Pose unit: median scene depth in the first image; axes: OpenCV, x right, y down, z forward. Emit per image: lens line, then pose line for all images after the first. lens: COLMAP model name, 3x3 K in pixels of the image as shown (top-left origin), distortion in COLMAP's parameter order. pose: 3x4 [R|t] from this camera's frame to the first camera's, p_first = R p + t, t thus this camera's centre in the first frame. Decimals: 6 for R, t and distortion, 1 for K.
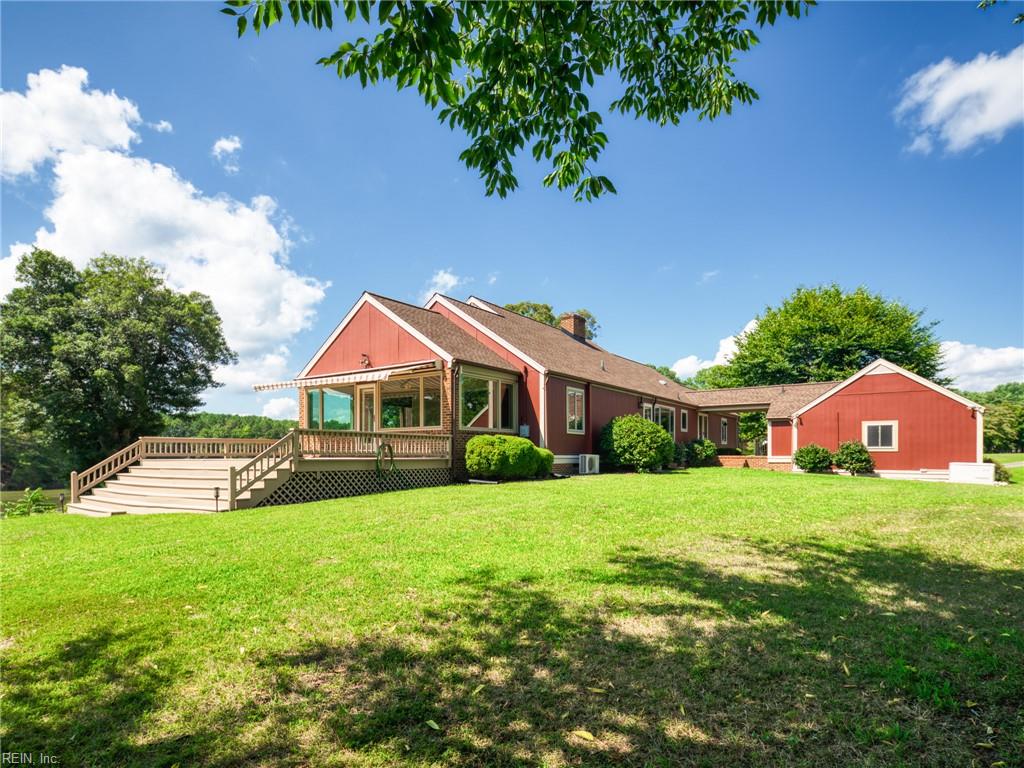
lens RADIAL K [[573.8, 0, 510.0], [0, 573.8, 409.4], [0, 0, 1]] dist [-0.005852, -0.001582]
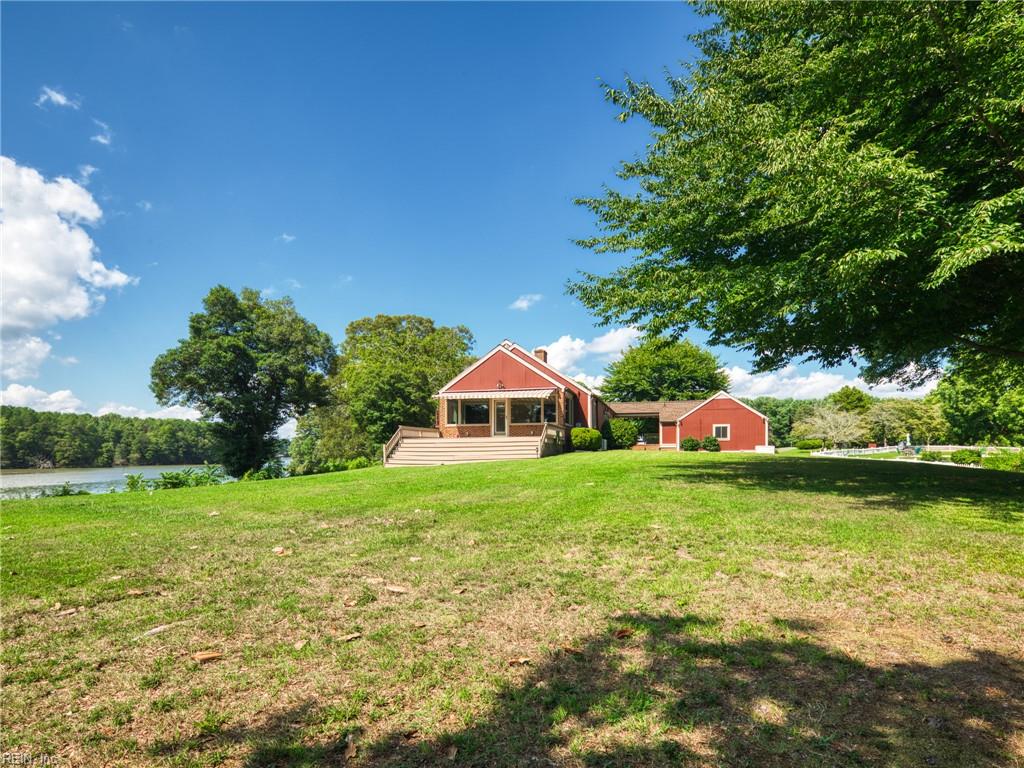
lens RADIAL K [[573.8, 0, 510.0], [0, 573.8, 409.4], [0, 0, 1]] dist [-0.005852, -0.001582]
pose [[0.937455, 0.024427, 0.347249, -0.633545], [-0.023233, 0.999701, -0.007603, 0.002732], [-0.347331, -0.000940, 0.937742, -0.493557]]
